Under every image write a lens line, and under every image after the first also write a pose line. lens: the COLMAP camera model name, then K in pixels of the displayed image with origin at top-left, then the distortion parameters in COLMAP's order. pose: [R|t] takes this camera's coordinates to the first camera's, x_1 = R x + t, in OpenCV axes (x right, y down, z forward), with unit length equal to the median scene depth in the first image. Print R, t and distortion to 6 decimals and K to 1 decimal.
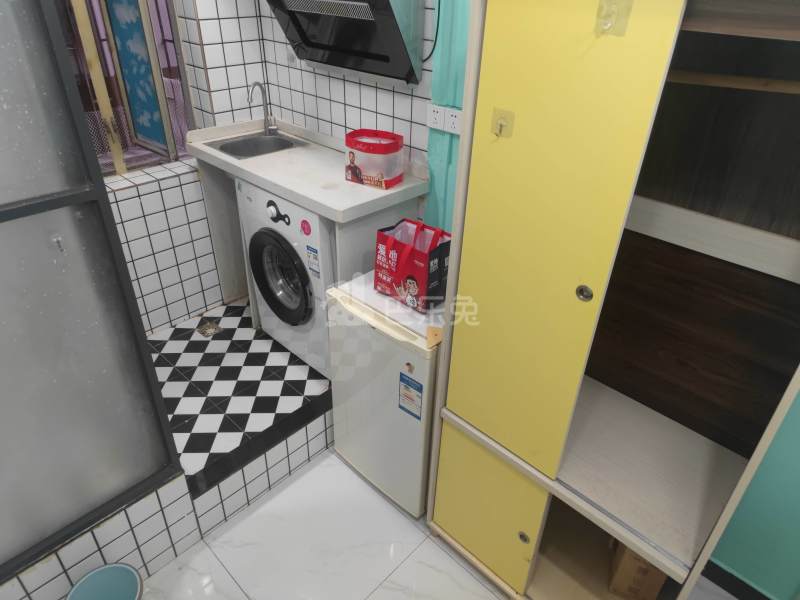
lens RADIAL K [[533.9, 0, 397.3], [0, 533.9, 294.8], [0, 0, 1]] dist [0.029979, -0.008607]
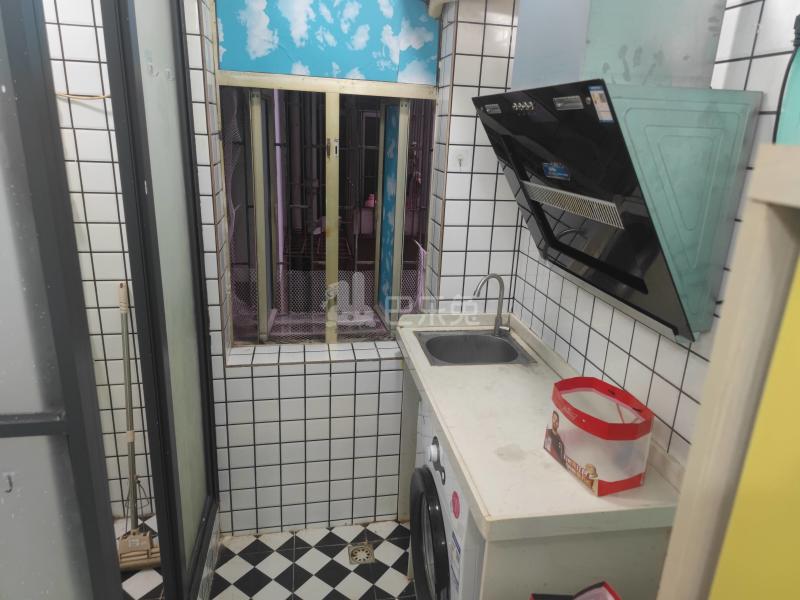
lens RADIAL K [[533.9, 0, 394.1], [0, 533.9, 285.9], [0, 0, 1]] dist [0.029979, -0.008607]
pose [[0.807348, 0.171022, -0.564748, 0.075497], [-0.327457, 0.926036, -0.187693, -0.194388], [0.490877, 0.336465, 0.803636, 0.314803]]
